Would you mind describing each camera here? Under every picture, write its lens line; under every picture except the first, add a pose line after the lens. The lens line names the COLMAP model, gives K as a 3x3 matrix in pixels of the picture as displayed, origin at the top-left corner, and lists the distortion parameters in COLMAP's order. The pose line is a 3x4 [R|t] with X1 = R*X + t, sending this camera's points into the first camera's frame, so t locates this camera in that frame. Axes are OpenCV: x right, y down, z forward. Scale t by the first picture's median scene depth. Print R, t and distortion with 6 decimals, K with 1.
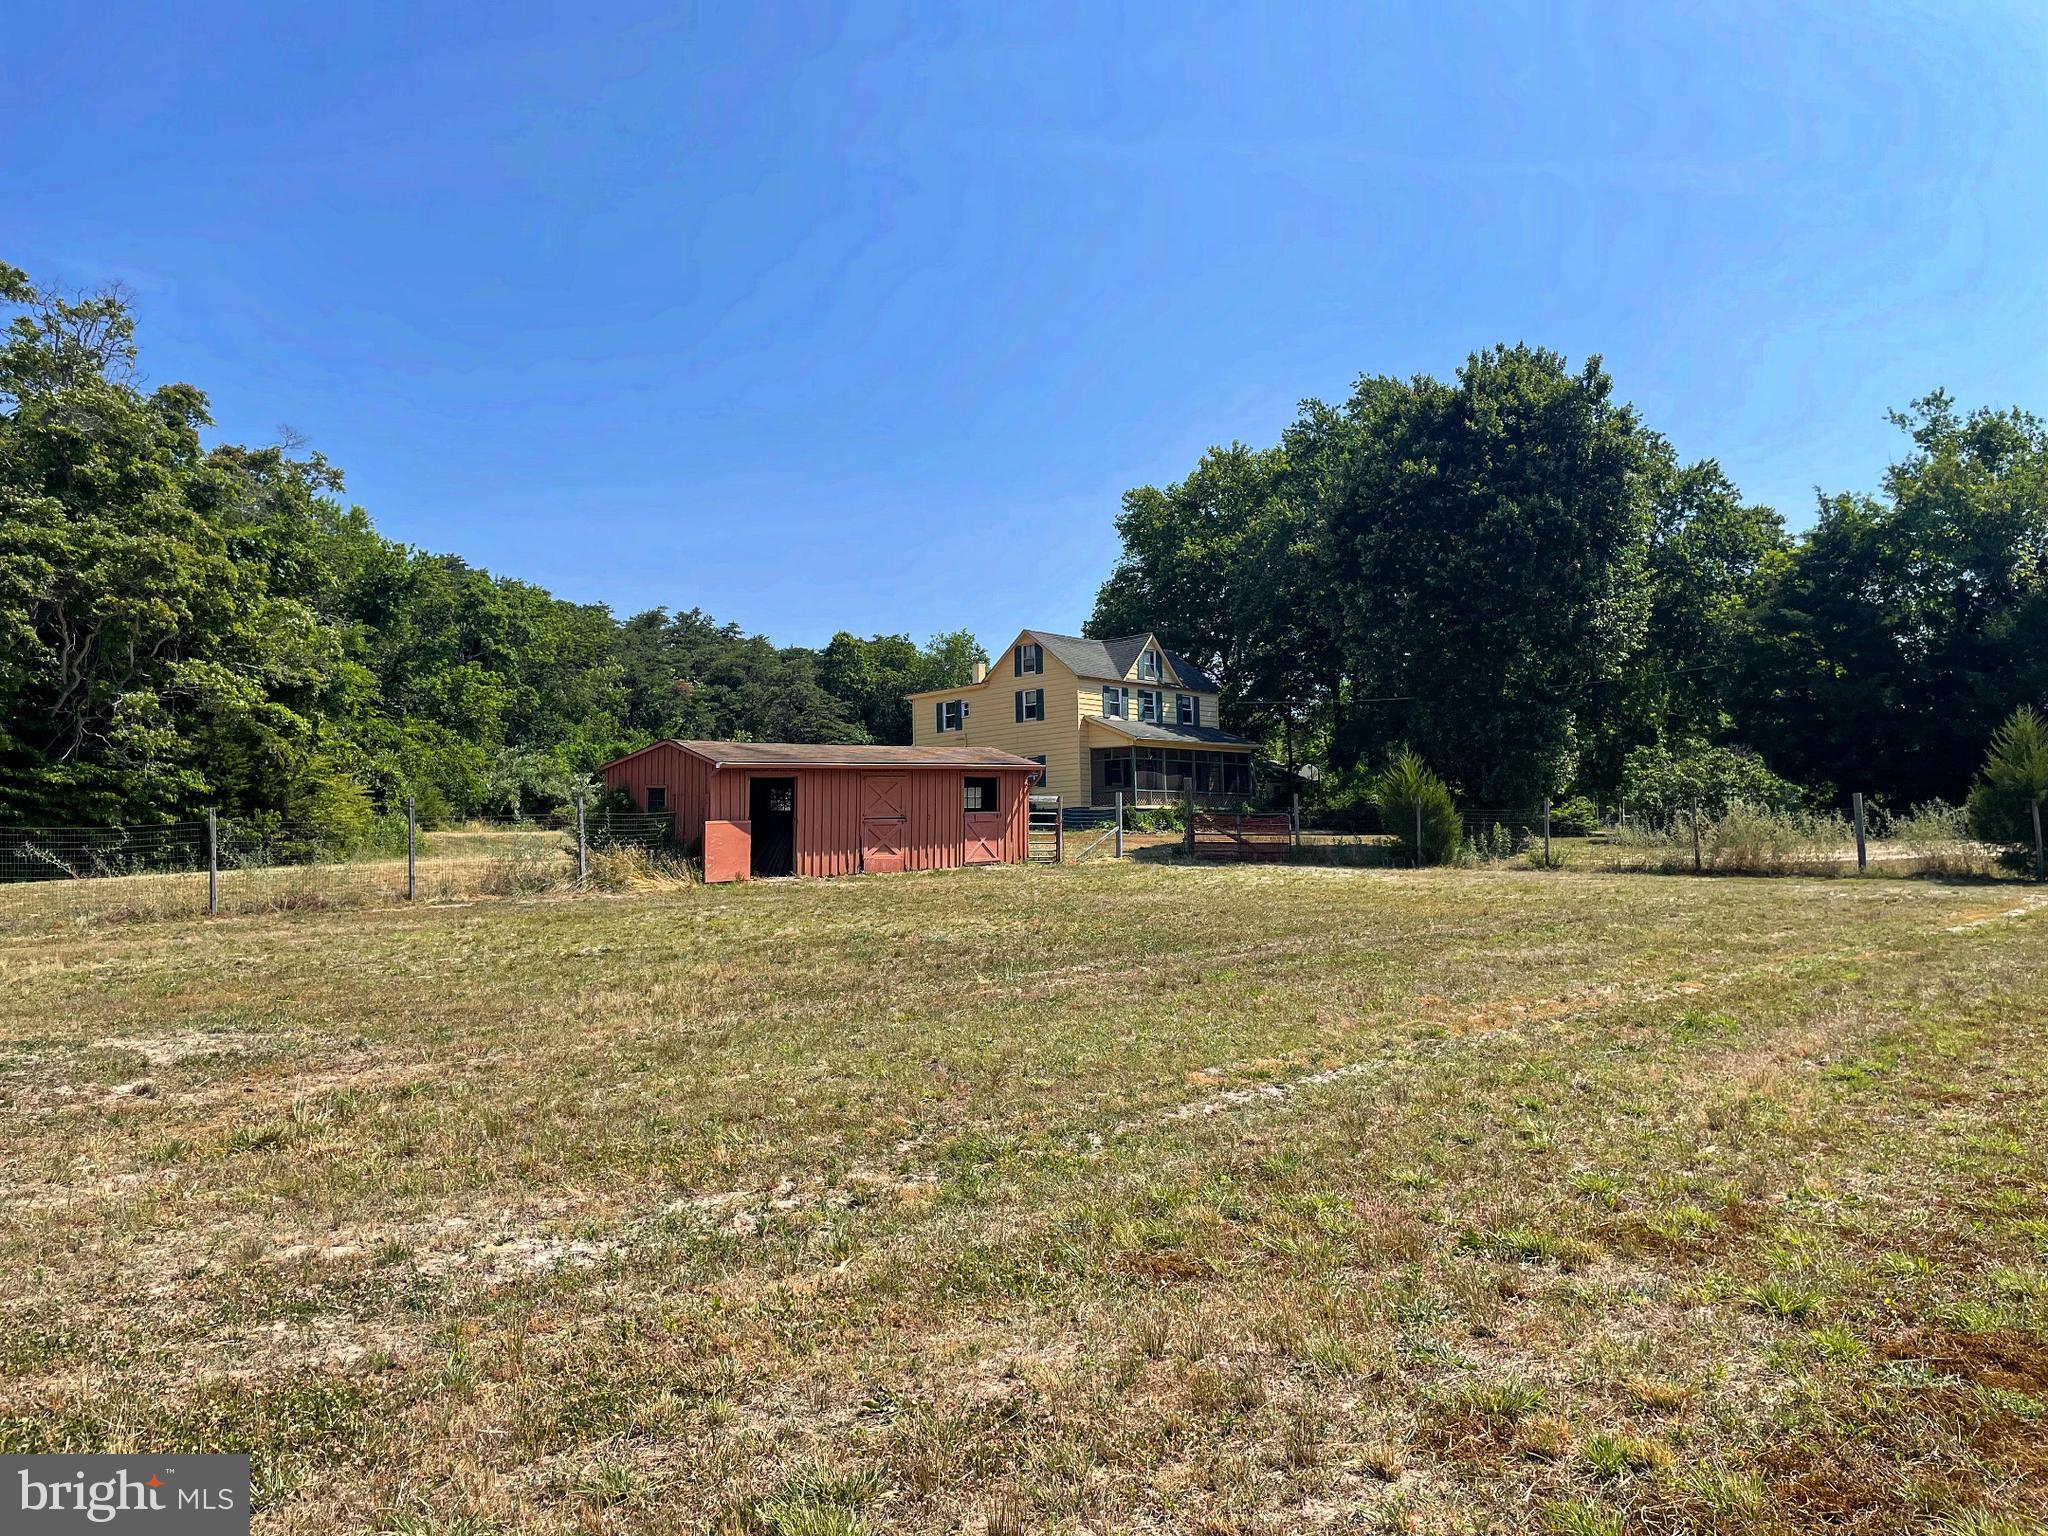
lens RADIAL K [[1557.9, 0, 1015.1], [0, 1557.9, 771.2], [0, 0, 1]] dist [0.067071, -0.068840]
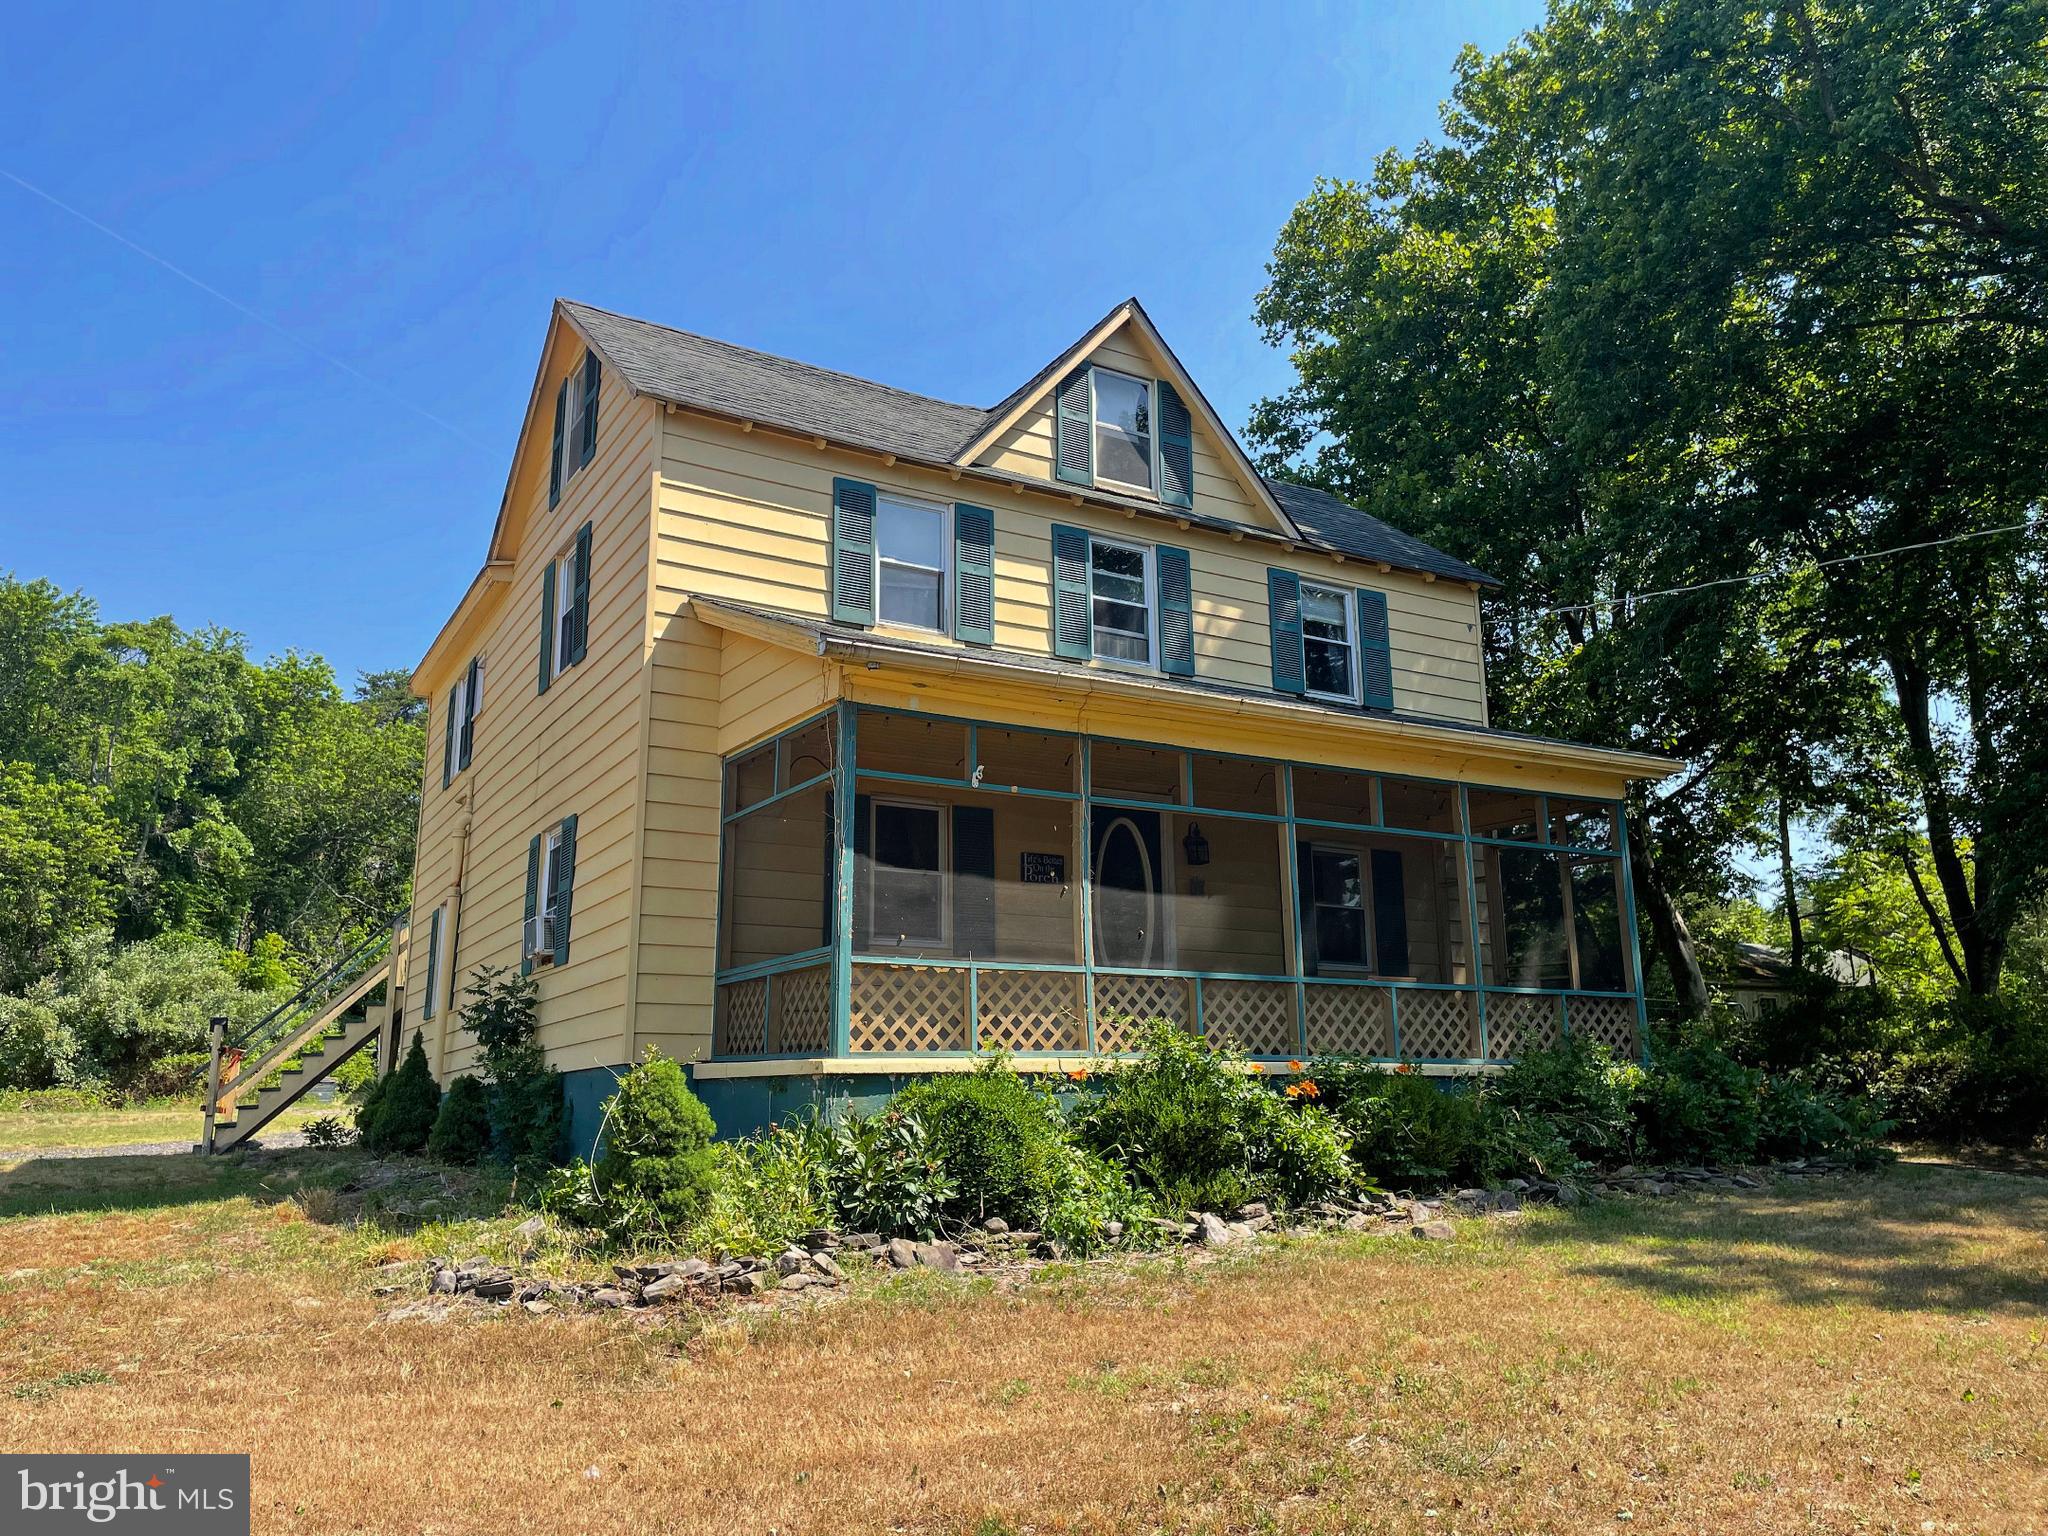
lens RADIAL K [[1557.9, 0, 1013.0], [0, 1557.9, 775.8], [0, 0, 1]] dist [0.067071, -0.068840]
pose [[0.963169, -0.048826, -0.264426, 0.127827], [0.008794, 0.988570, -0.150504, 0.016458], [0.268753, 0.142636, 0.952590, 0.775331]]
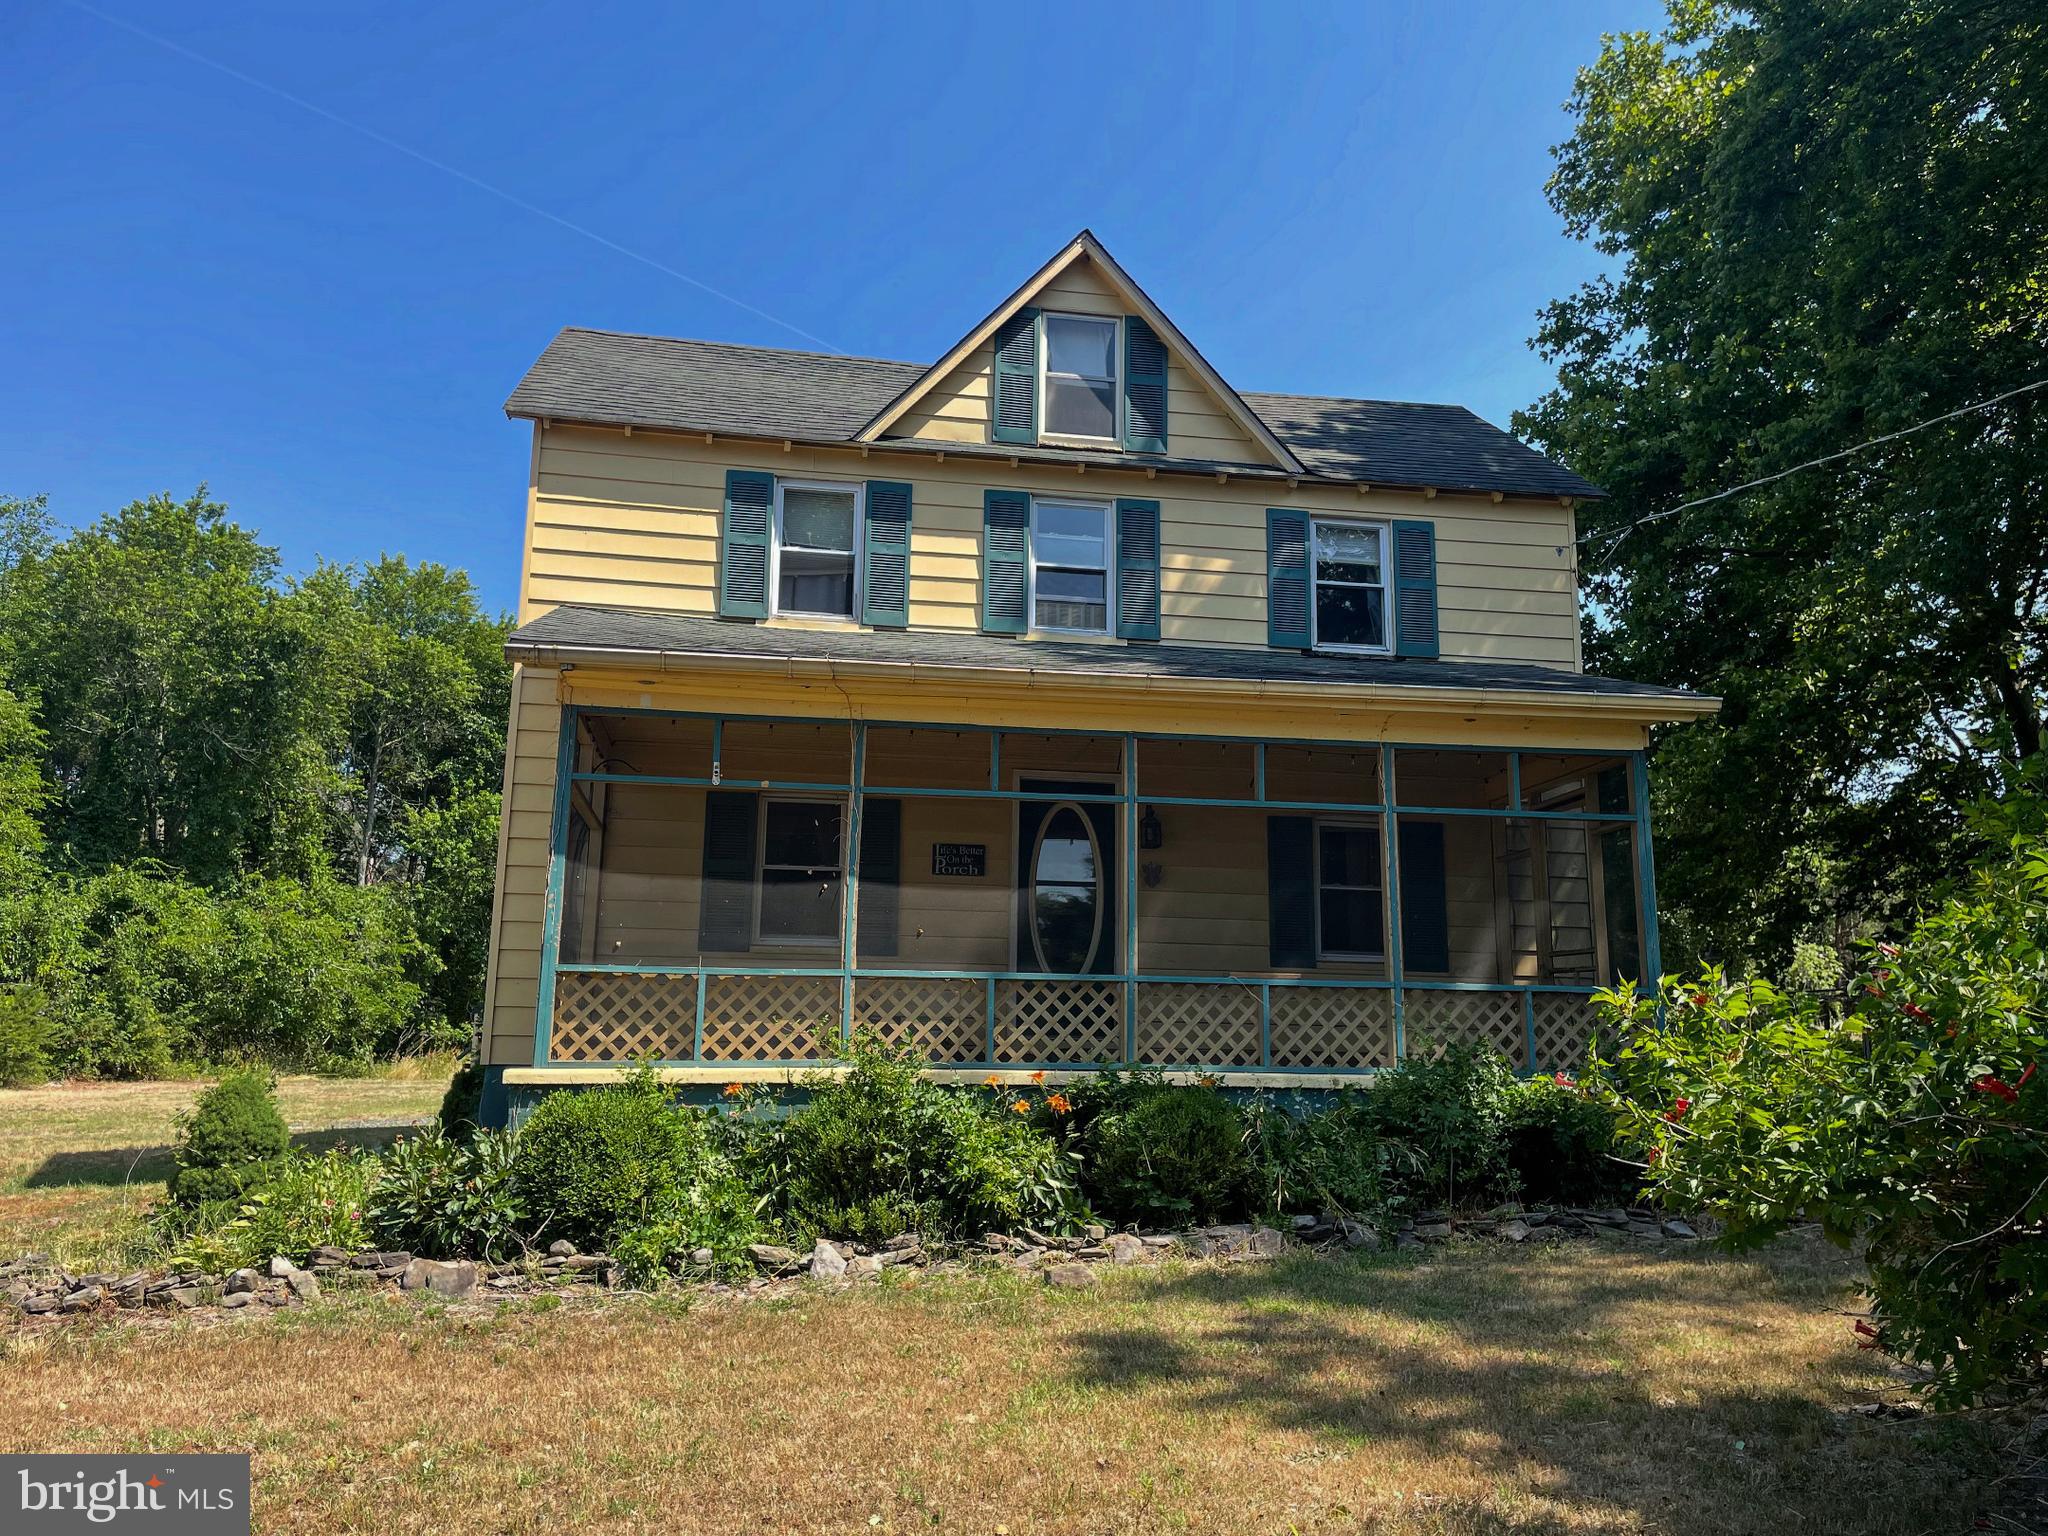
lens RADIAL K [[1557.9, 0, 1033.5], [0, 1557.9, 795.8], [0, 0, 1]] dist [0.067071, -0.068840]
pose [[0.804213, -0.086500, -0.588014, 0.198598], [0.012290, 0.991561, -0.129056, 0.014752], [0.594215, 0.096562, 0.798489, 0.824548]]
